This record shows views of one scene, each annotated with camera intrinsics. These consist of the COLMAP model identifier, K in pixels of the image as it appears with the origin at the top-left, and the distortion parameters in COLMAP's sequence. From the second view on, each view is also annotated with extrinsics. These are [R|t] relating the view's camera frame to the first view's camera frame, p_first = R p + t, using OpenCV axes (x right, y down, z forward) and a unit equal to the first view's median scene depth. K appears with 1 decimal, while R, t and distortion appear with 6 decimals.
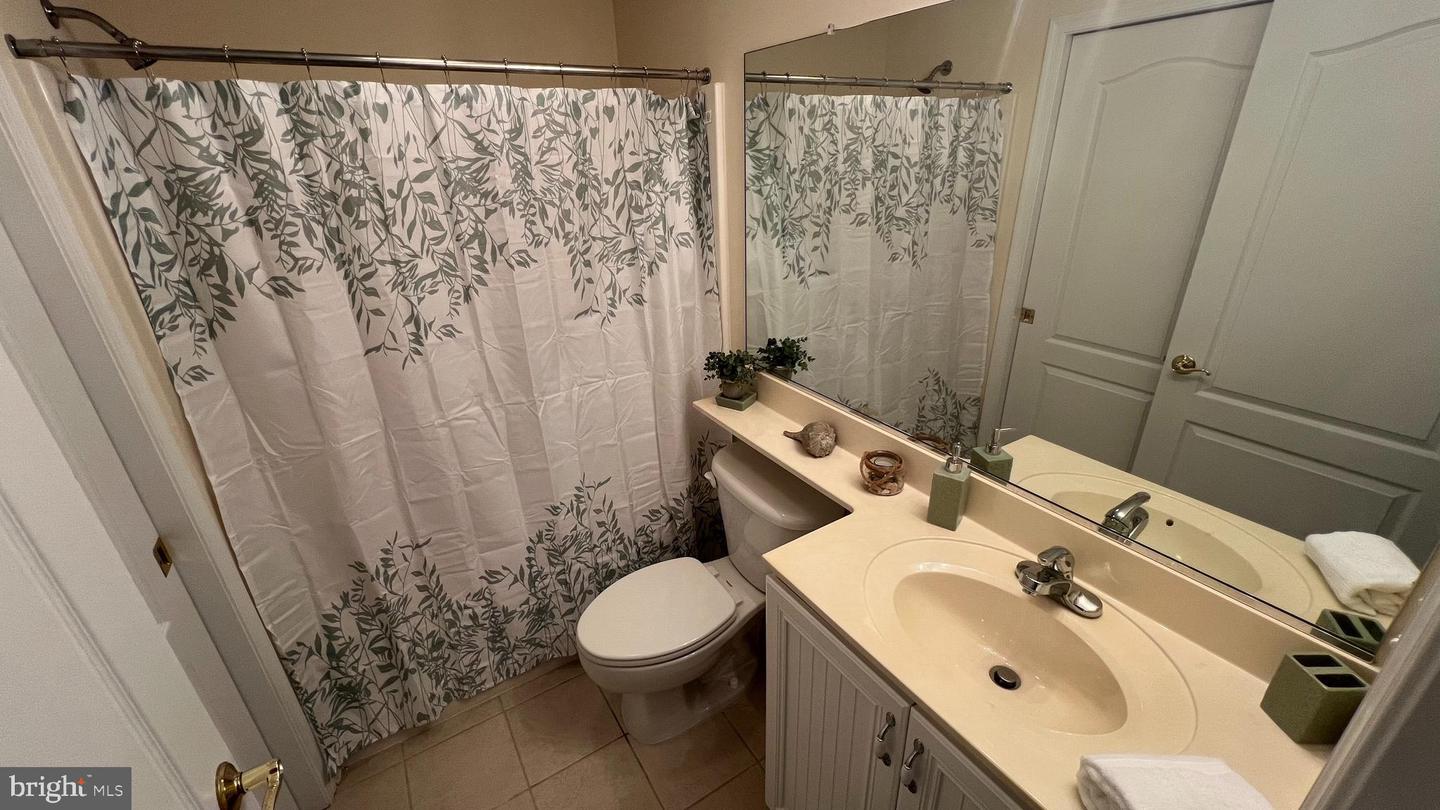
lens RADIAL K [[574.9, 0, 715.4], [0, 574.9, 402.0], [0, 0, 1]] dist [-0.002051, 0.000155]
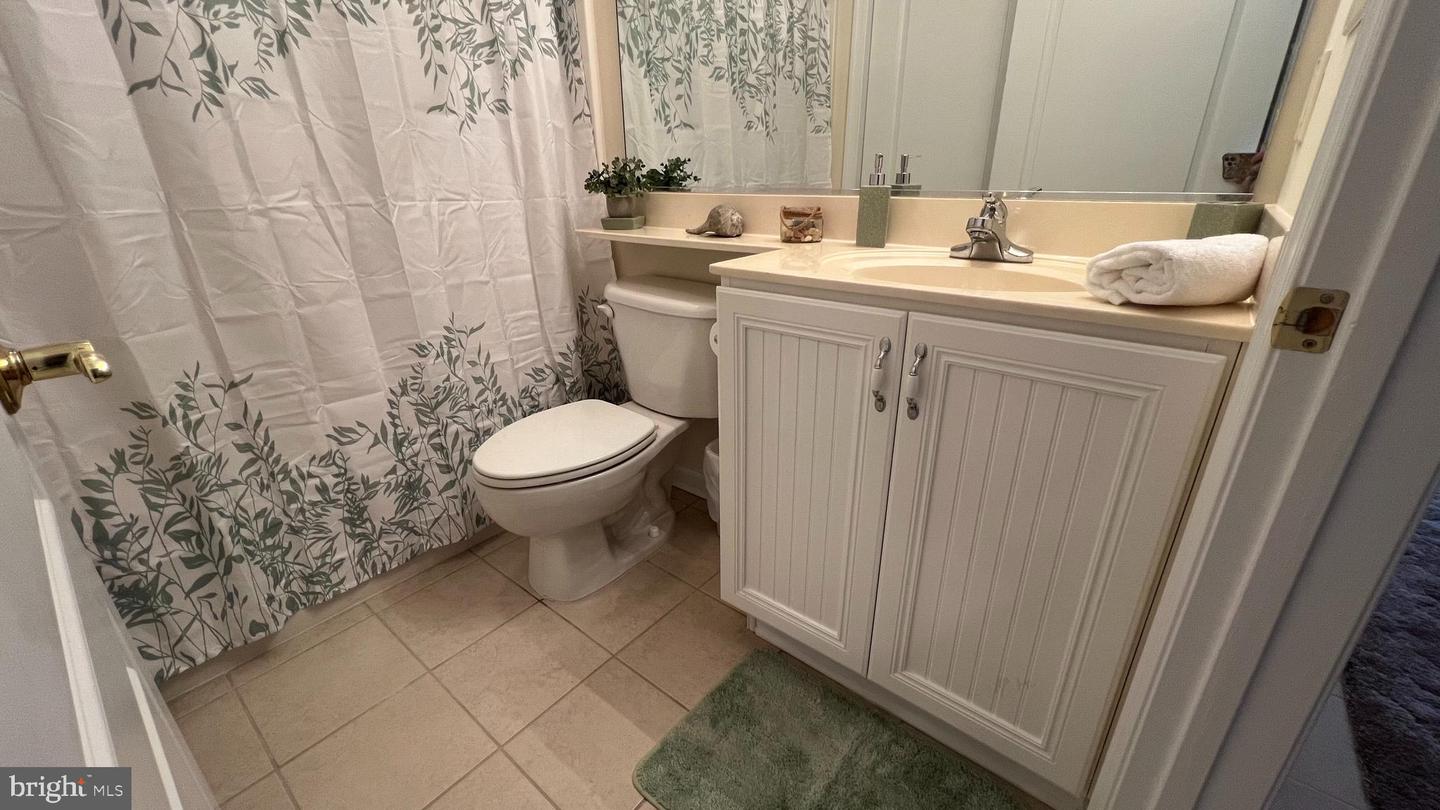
lens RADIAL K [[574.9, 0, 715.4], [0, 574.9, 402.0], [0, 0, 1]] dist [-0.002051, 0.000155]
pose [[0.948726, -0.101500, 0.299362, -0.133054], [0.112909, 0.993383, -0.021015, 0.326683], [-0.295248, 0.053738, 0.953908, 0.090749]]
